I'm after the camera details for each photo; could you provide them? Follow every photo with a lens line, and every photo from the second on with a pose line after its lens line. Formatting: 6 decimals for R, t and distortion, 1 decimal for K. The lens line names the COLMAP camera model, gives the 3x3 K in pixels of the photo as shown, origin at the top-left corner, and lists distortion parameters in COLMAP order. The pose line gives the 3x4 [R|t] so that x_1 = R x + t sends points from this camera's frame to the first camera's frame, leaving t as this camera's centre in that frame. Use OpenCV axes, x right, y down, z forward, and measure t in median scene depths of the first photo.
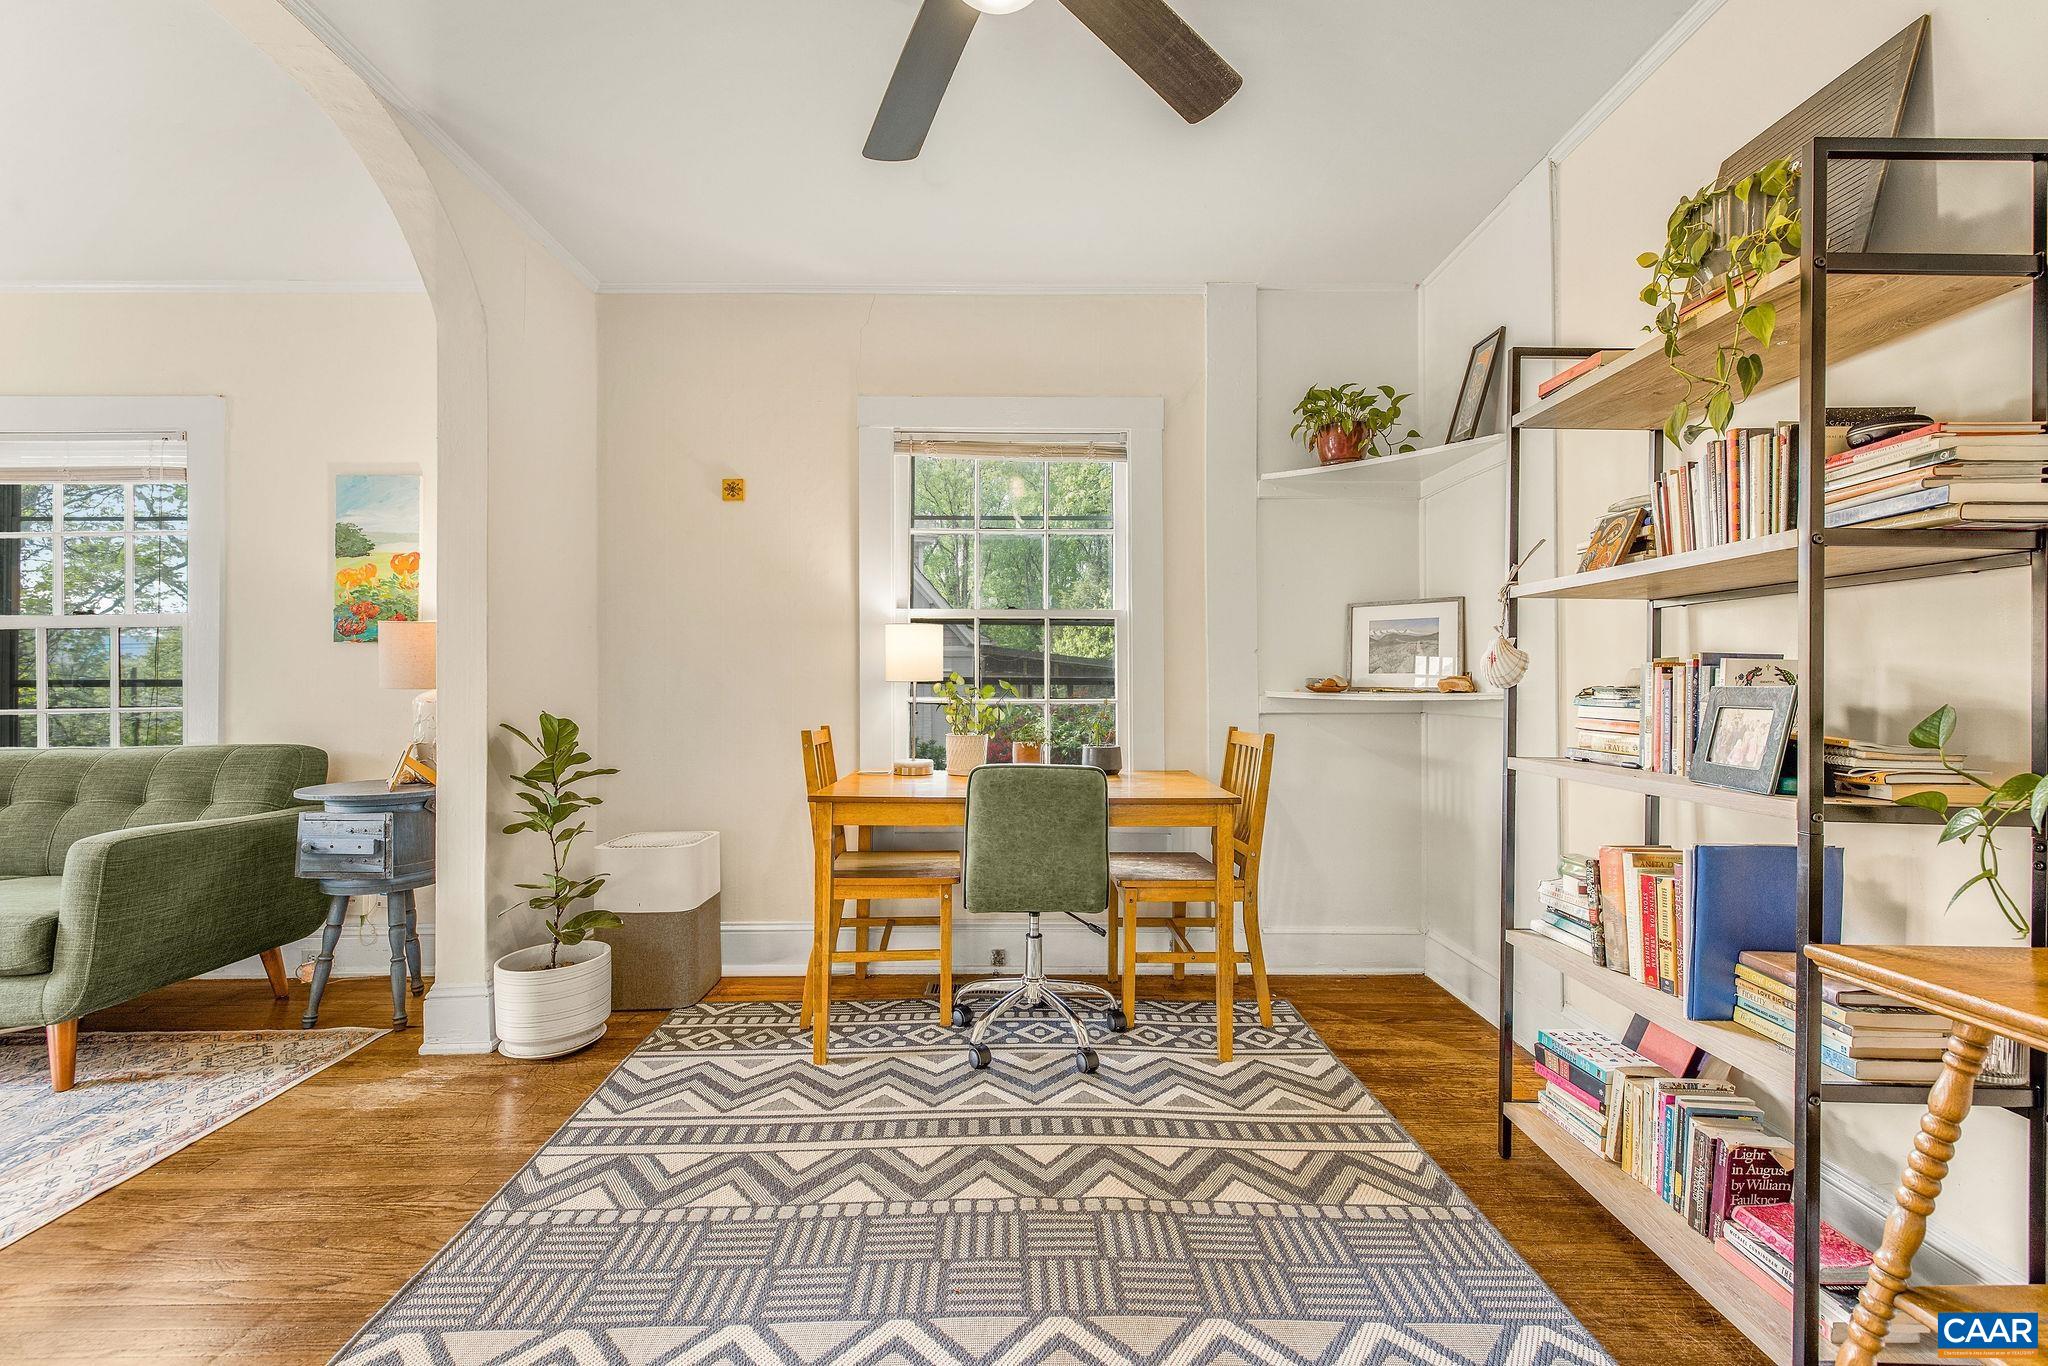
lens RADIAL K [[870.0, 0, 1027.8], [0, 870.0, 672.3], [0, 0, 1]] dist [0.003596, -0.001276]
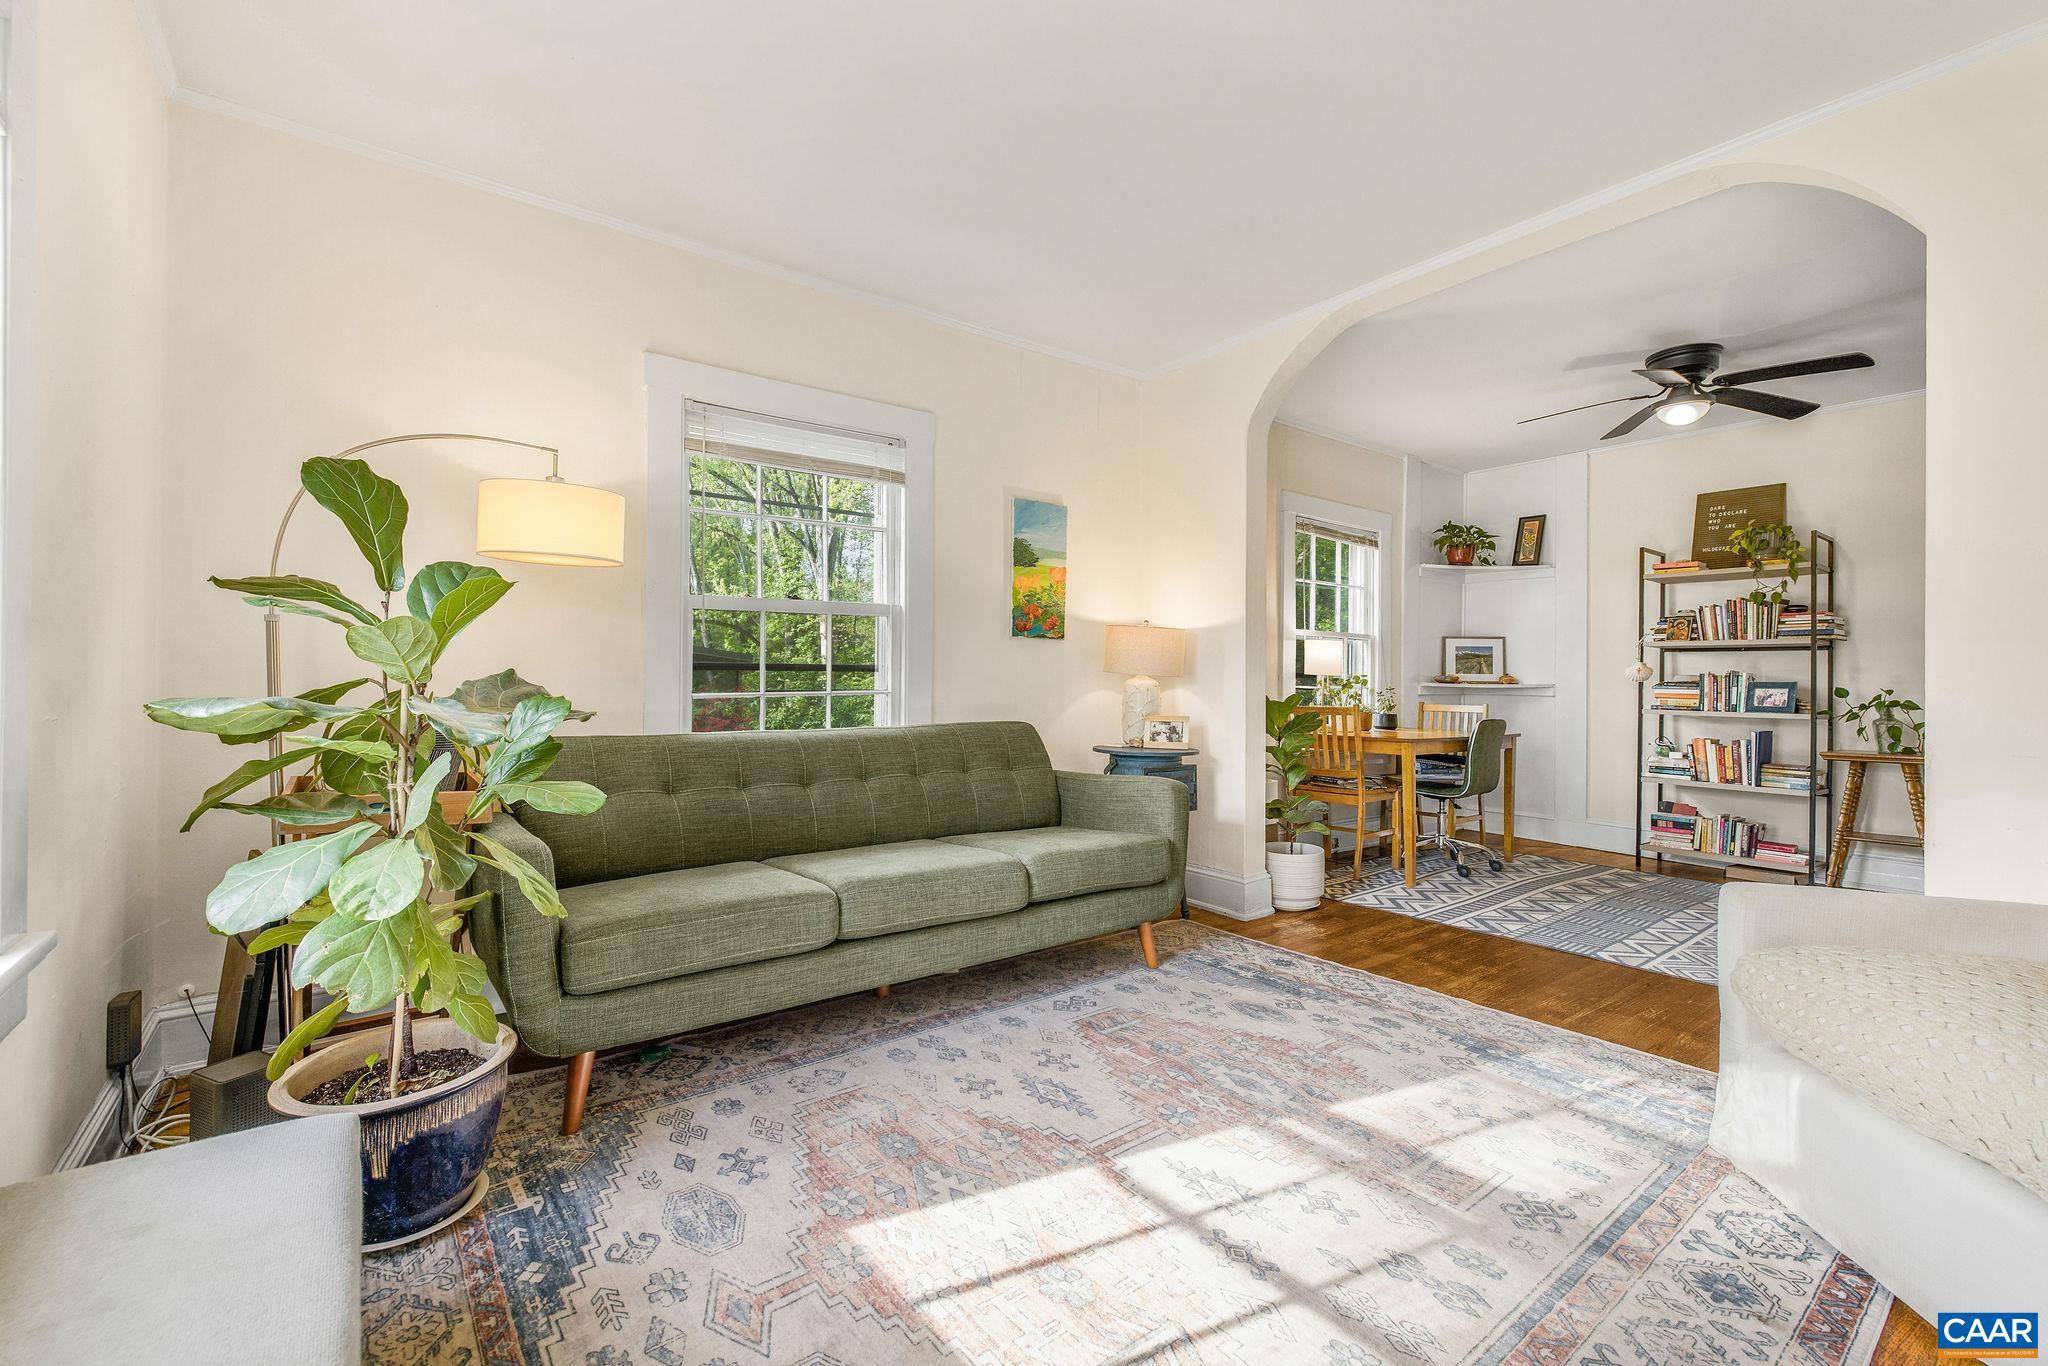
lens RADIAL K [[870.0, 0, 1030.0], [0, 870.0, 669.3], [0, 0, 1]] dist [0.003596, -0.001276]
pose [[0.800716, 0.015562, 0.598842, -1.817380], [-0.017738, 0.999840, -0.002264, 0.015785], [-0.598781, -0.008809, 0.800864, 0.025773]]
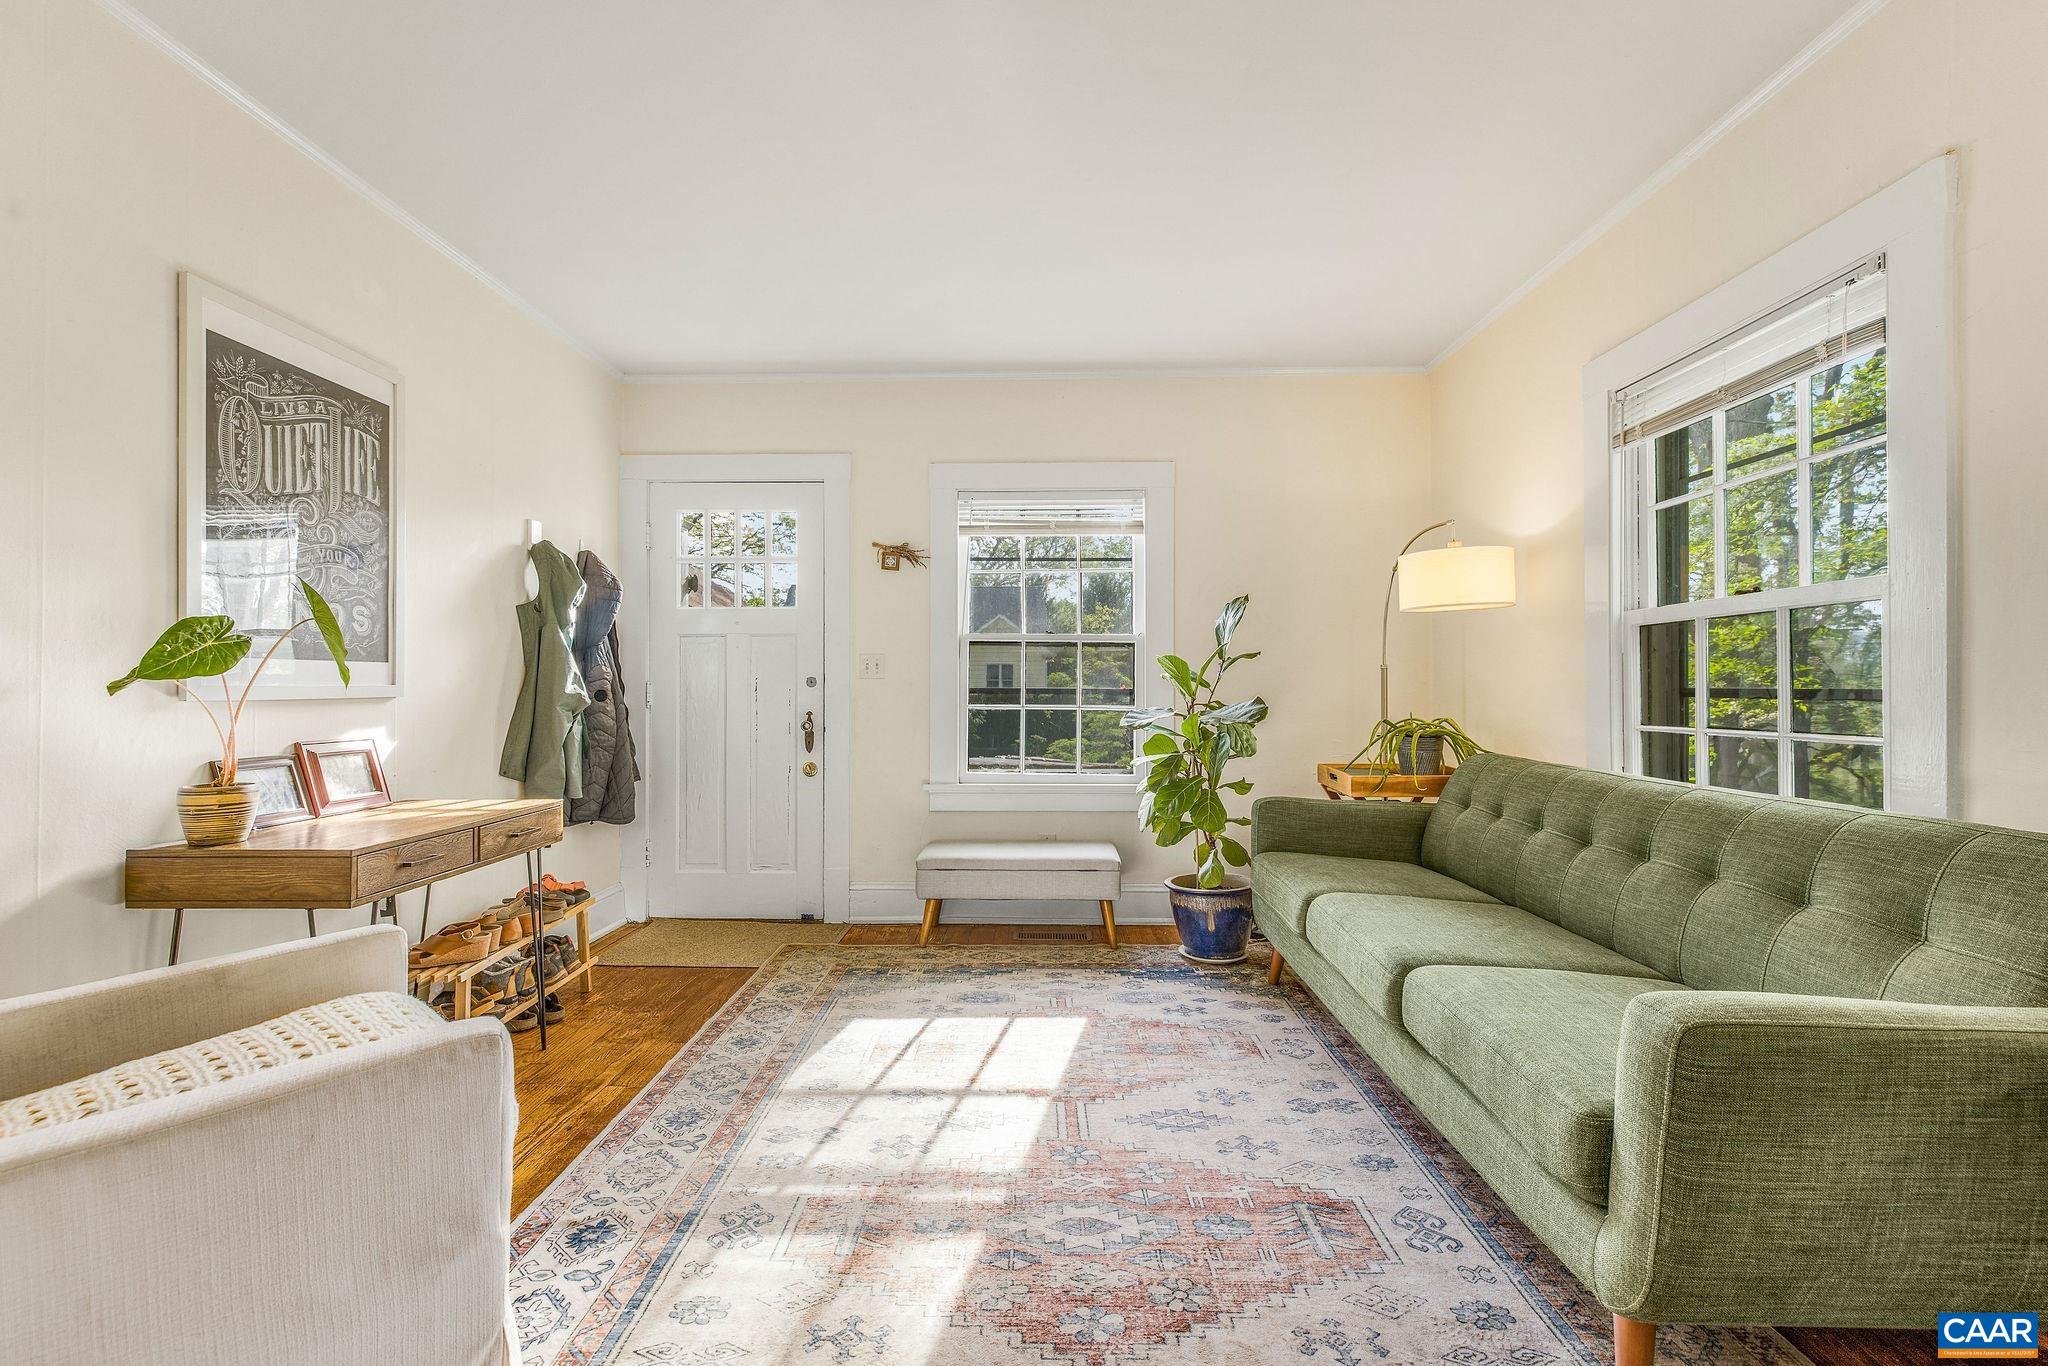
lens RADIAL K [[870.0, 0, 1028.3], [0, 870.0, 679.9], [0, 0, 1]] dist [0.003596, -0.001276]
pose [[-0.025262, -0.000886, -0.999680, -0.467627], [0.010727, 0.999942, -0.001158, -0.004853], [0.999623, -0.010753, -0.025251, 0.552621]]
